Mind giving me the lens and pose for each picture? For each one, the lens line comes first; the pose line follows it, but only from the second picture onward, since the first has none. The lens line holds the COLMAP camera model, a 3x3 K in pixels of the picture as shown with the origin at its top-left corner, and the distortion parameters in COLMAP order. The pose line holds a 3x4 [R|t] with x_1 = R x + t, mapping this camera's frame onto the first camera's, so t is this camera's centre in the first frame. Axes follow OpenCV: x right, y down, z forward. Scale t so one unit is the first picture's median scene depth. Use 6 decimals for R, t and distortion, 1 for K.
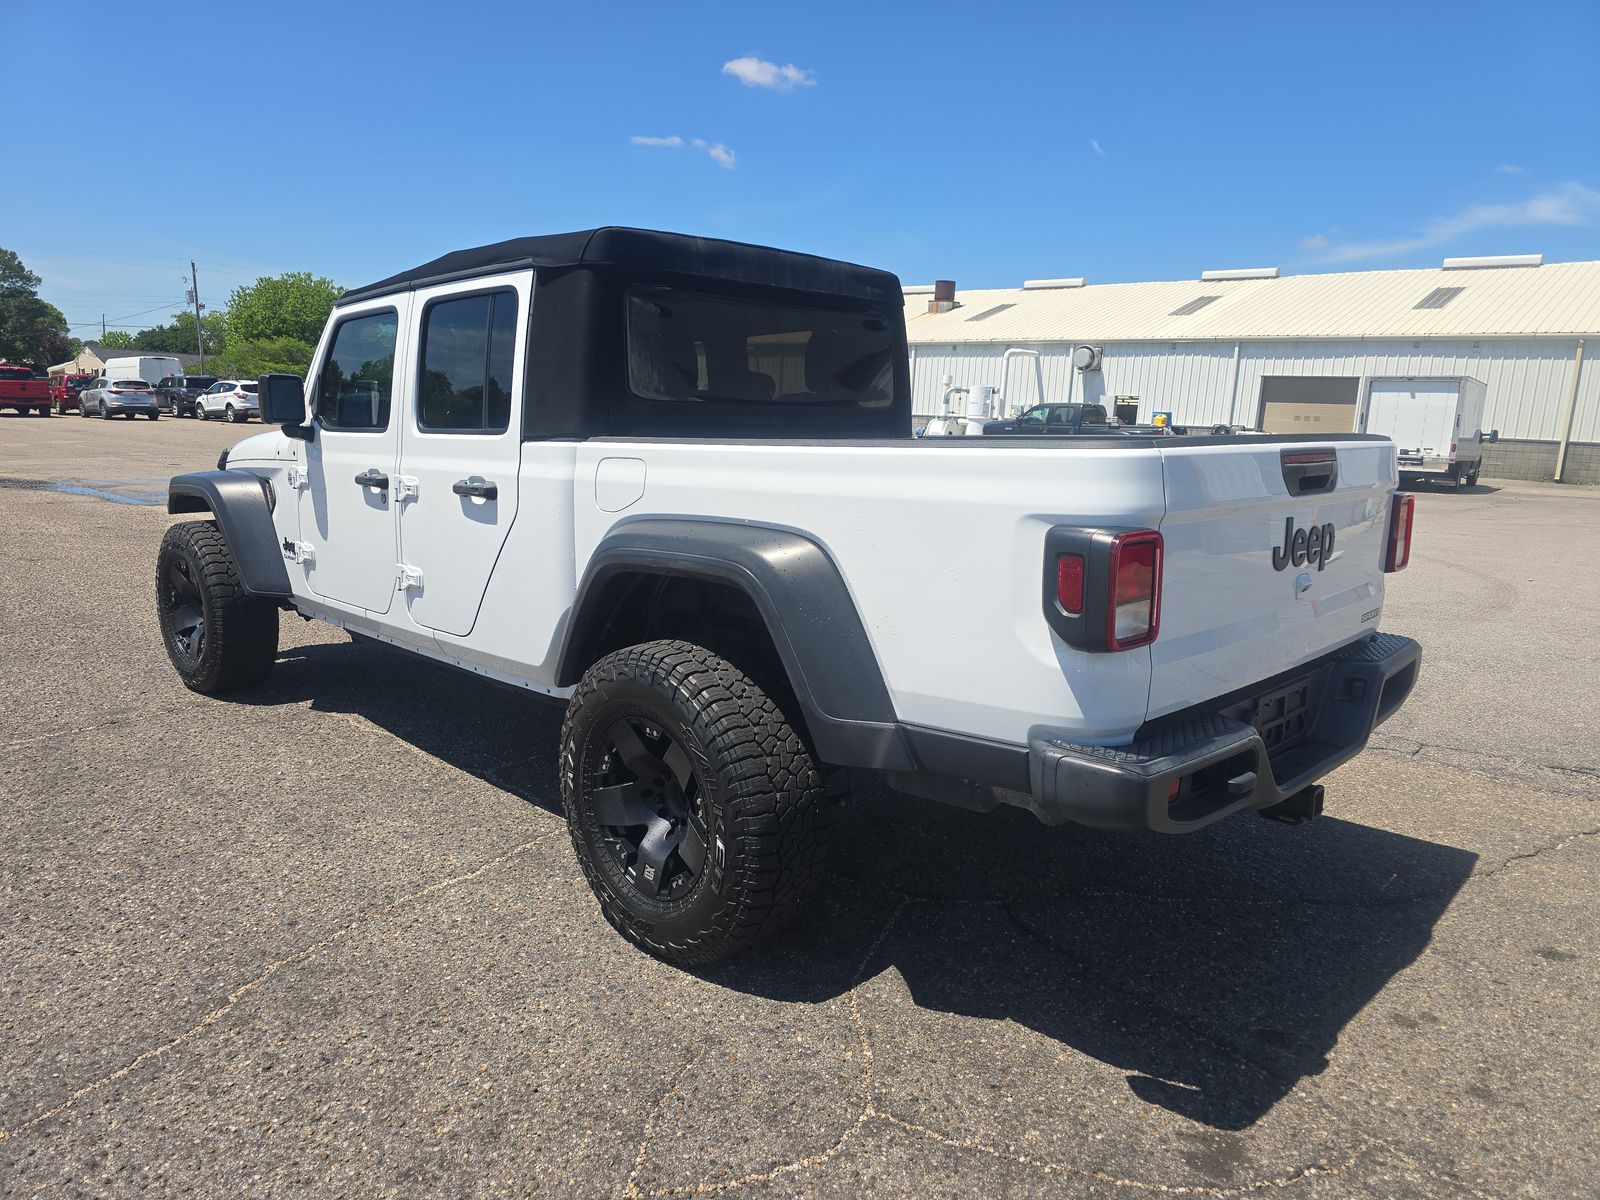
lens RADIAL K [[1078.3, 0, 796.4], [0, 1078.3, 610.4], [0, 0, 1]] dist [0.044219, -0.037934]
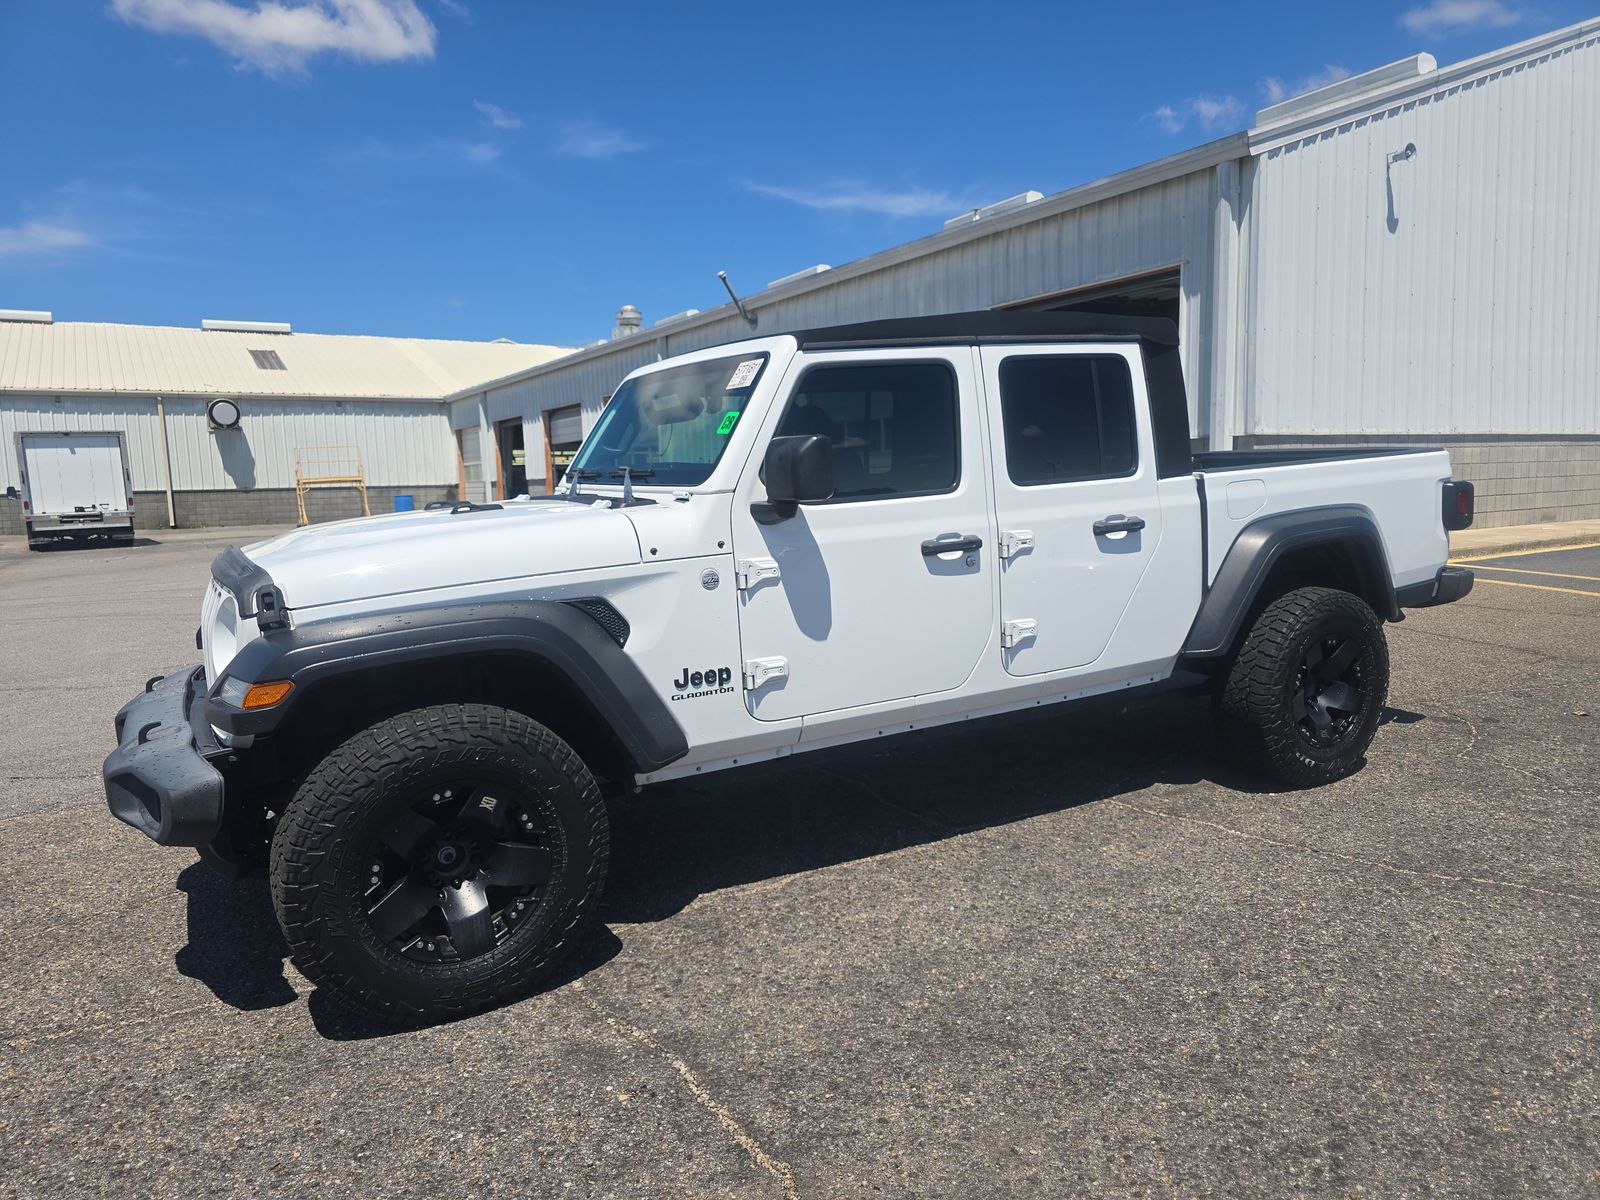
lens RADIAL K [[1078.3, 0, 796.4], [0, 1078.3, 610.4], [0, 0, 1]] dist [0.044219, -0.037934]
pose [[0.292832, -0.167331, 0.941408, -0.150490], [0.212843, 0.971272, 0.106433, -0.022132], [-0.932173, 0.169205, 0.320035, 0.096970]]
